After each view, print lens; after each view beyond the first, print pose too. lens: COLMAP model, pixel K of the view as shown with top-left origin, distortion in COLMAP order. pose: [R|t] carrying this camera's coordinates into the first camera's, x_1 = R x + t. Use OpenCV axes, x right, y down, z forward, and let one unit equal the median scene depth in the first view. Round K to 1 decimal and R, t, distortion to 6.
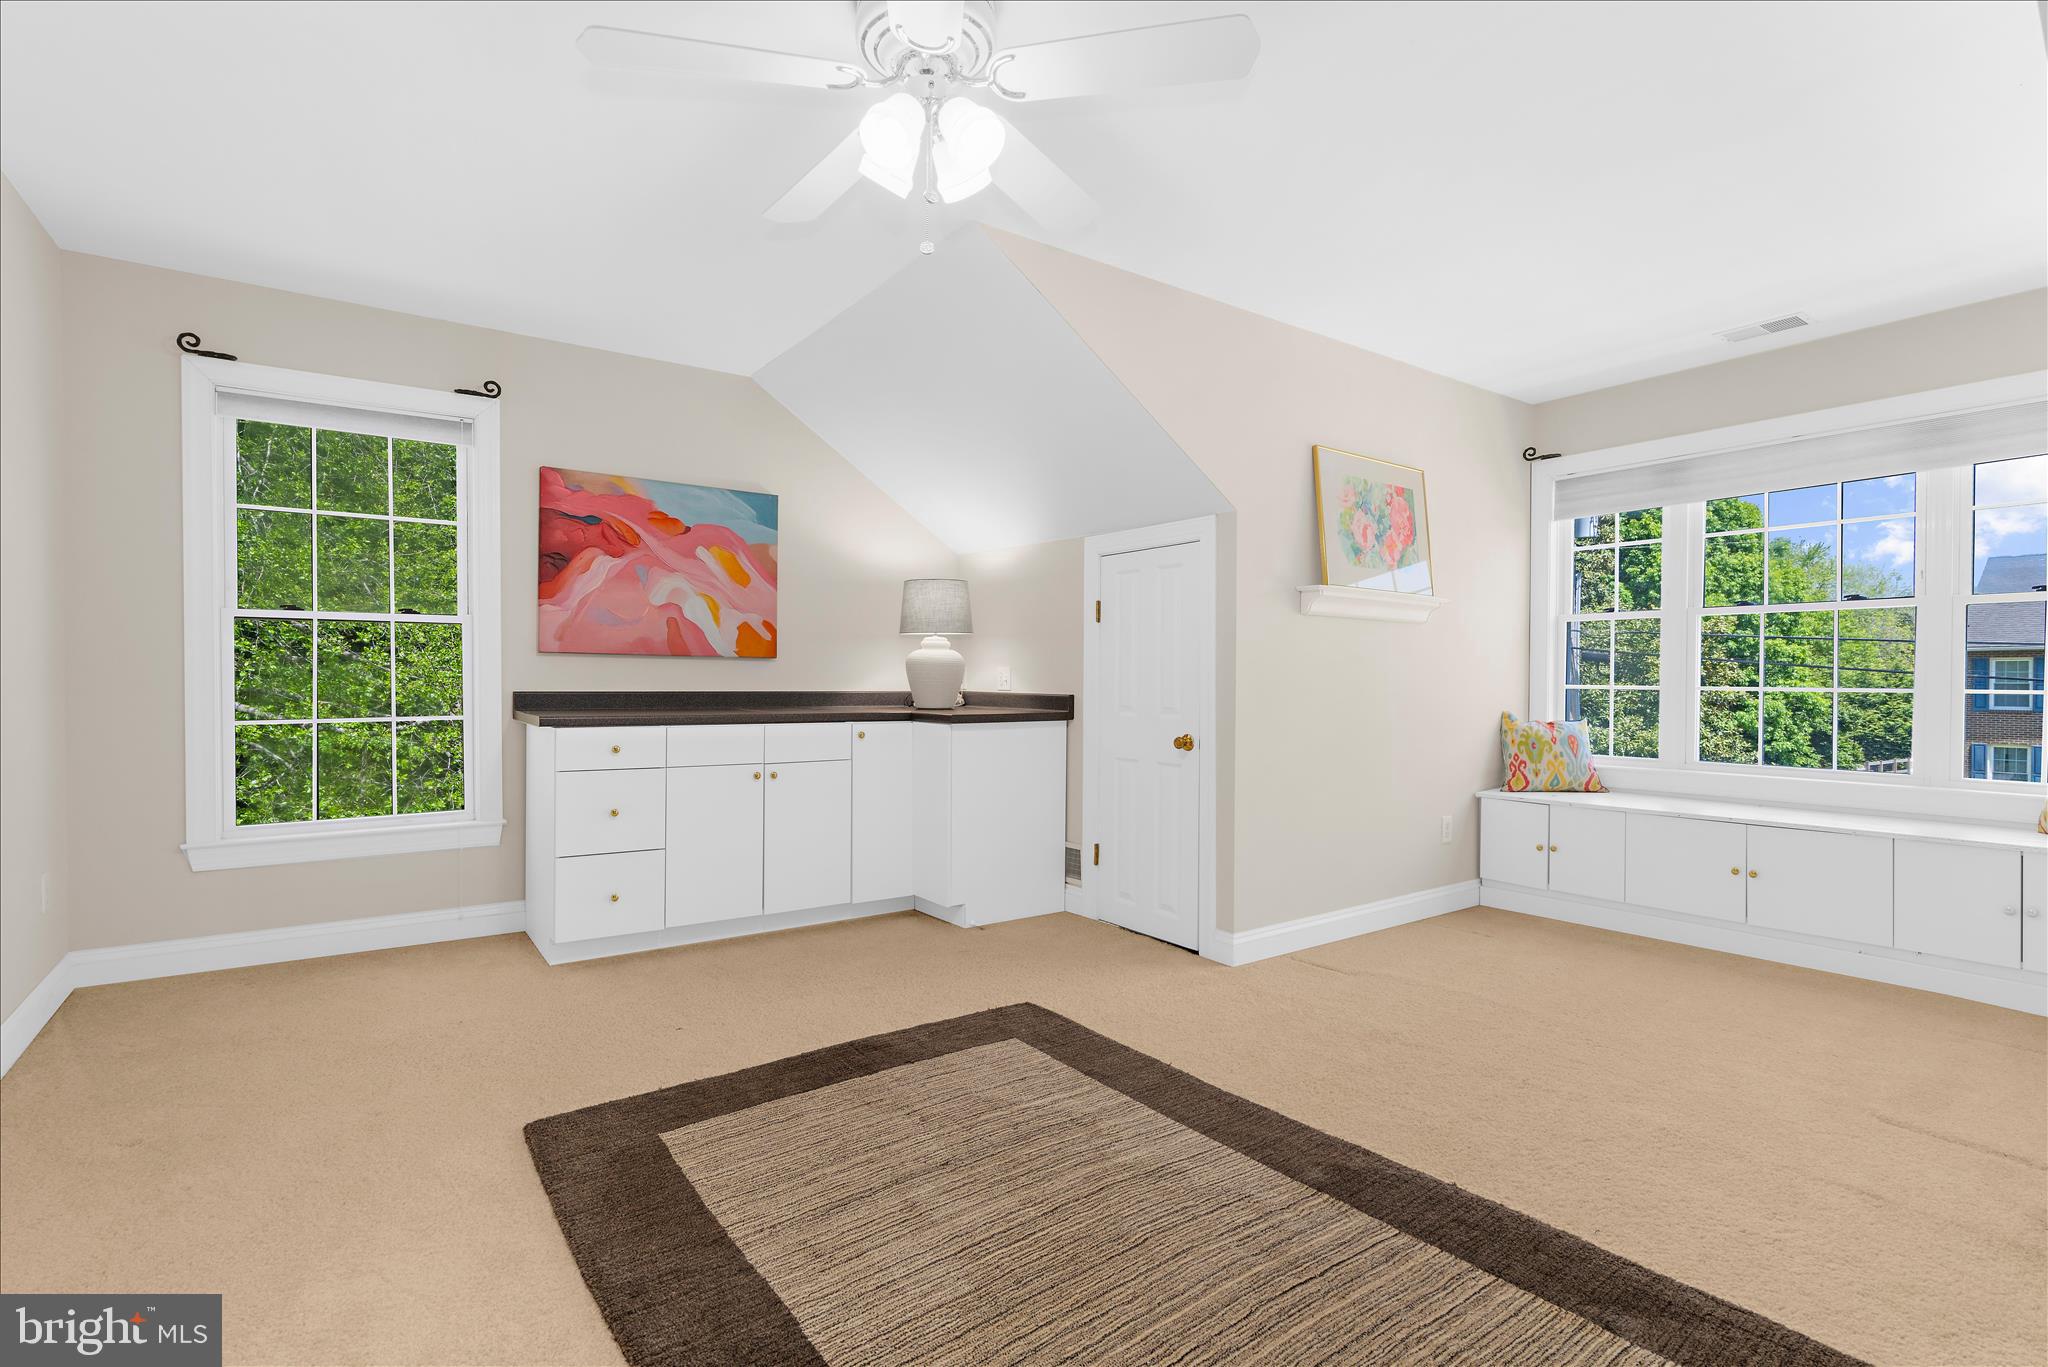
lens RADIAL K [[947.8, 0, 1008.8], [0, 947.8, 685.2], [0, 0, 1]] dist [-0.003146, 0.001055]
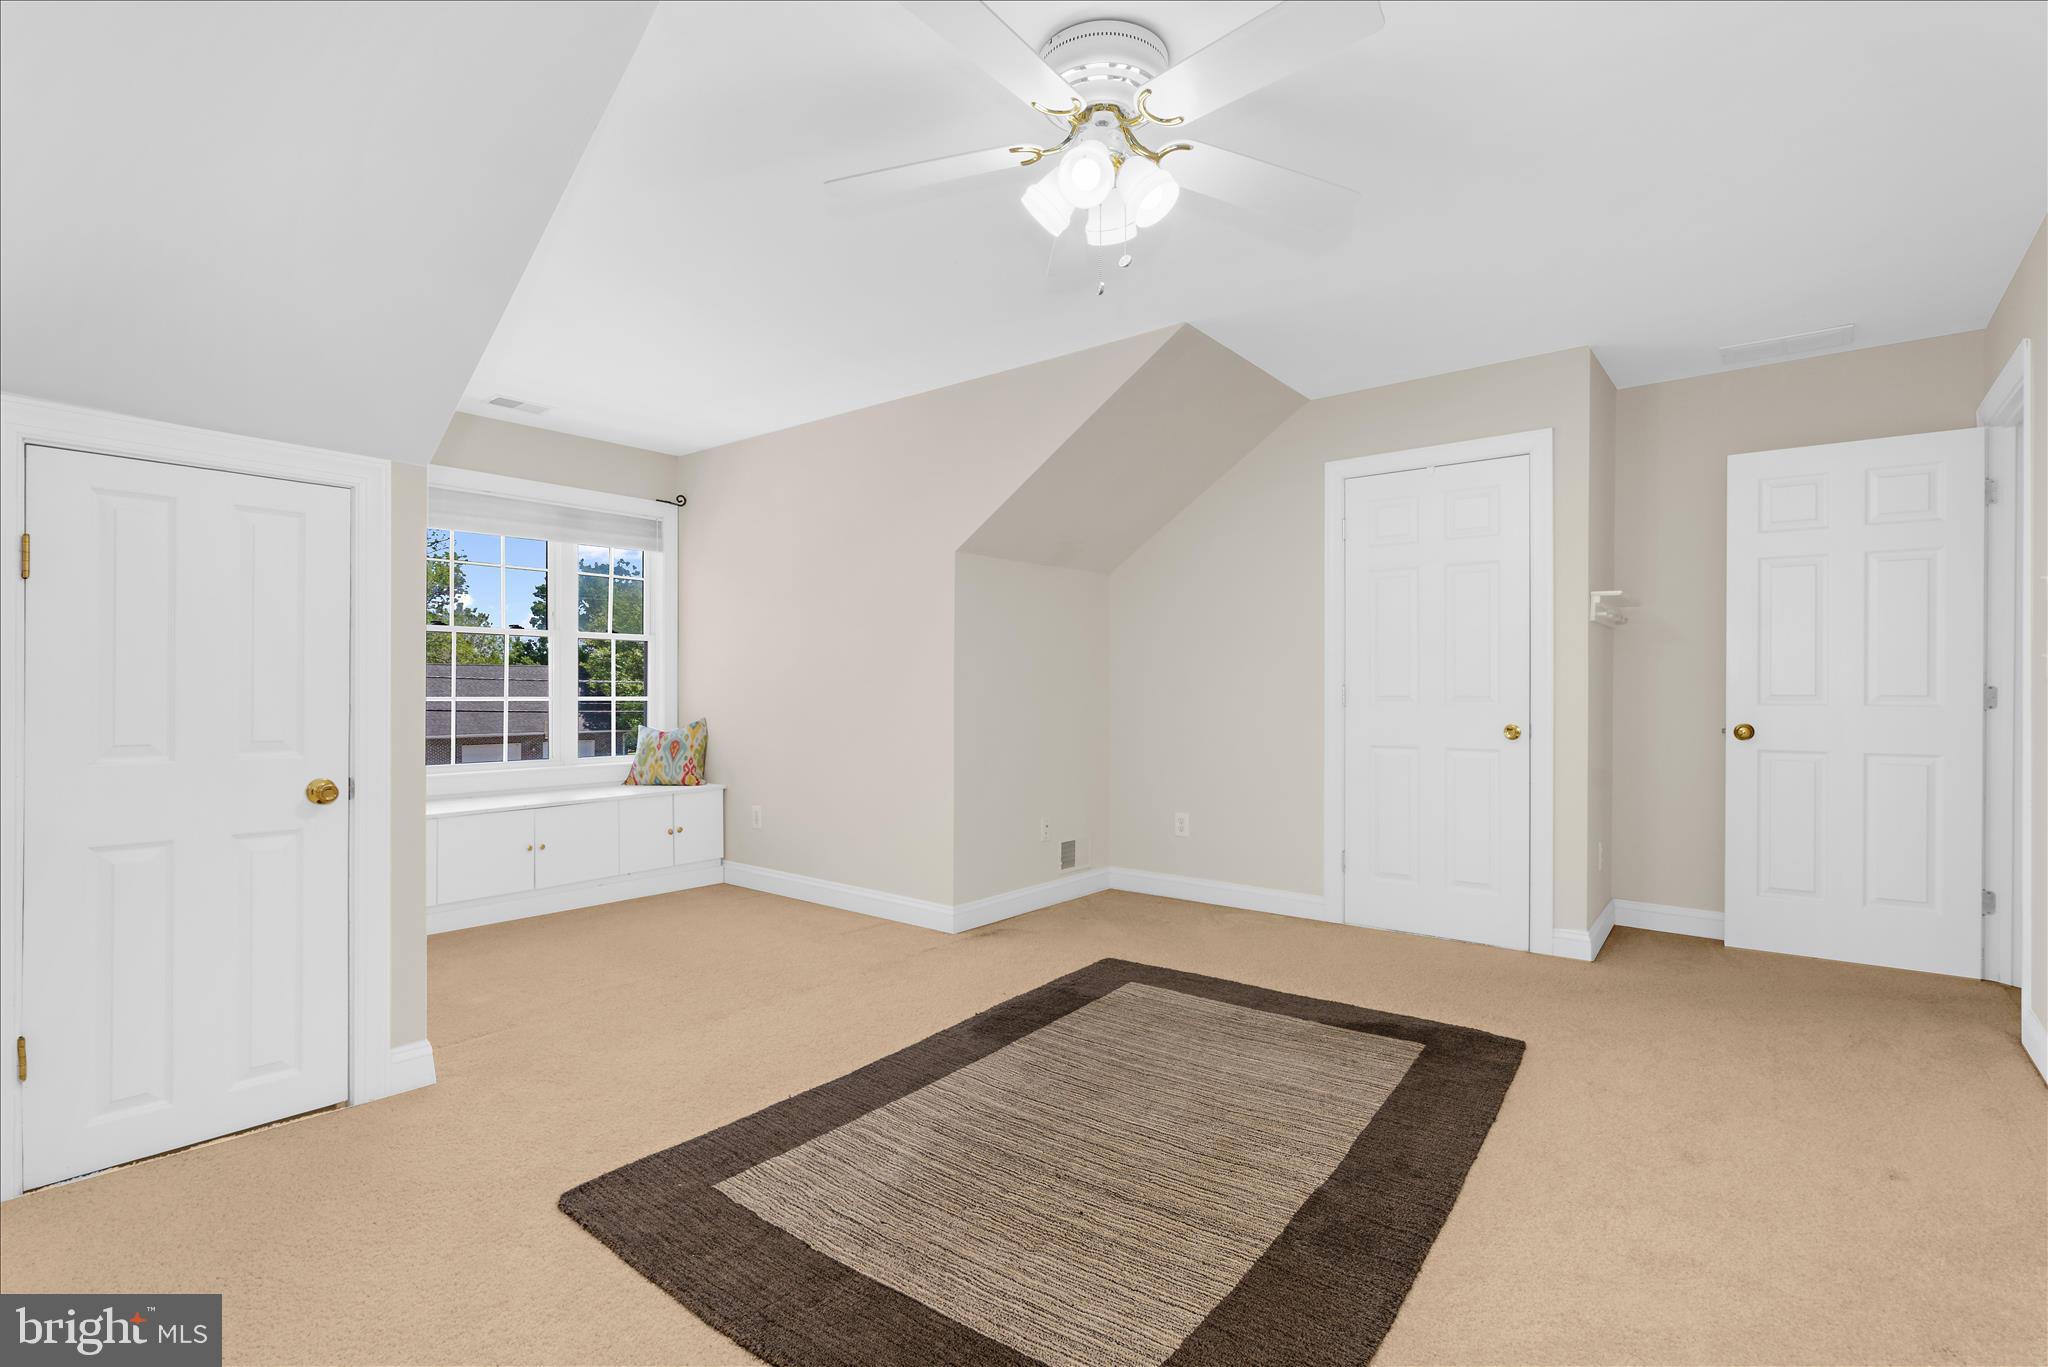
lens RADIAL K [[947.8, 0, 1010.2], [0, 947.8, 689.5], [0, 0, 1]] dist [-0.003146, 0.001055]
pose [[-0.270255, -0.003520, 0.962782, -0.590897], [0.000776, 0.999992, 0.003873, -0.013089], [-0.962789, 0.001794, -0.270250, 0.755693]]
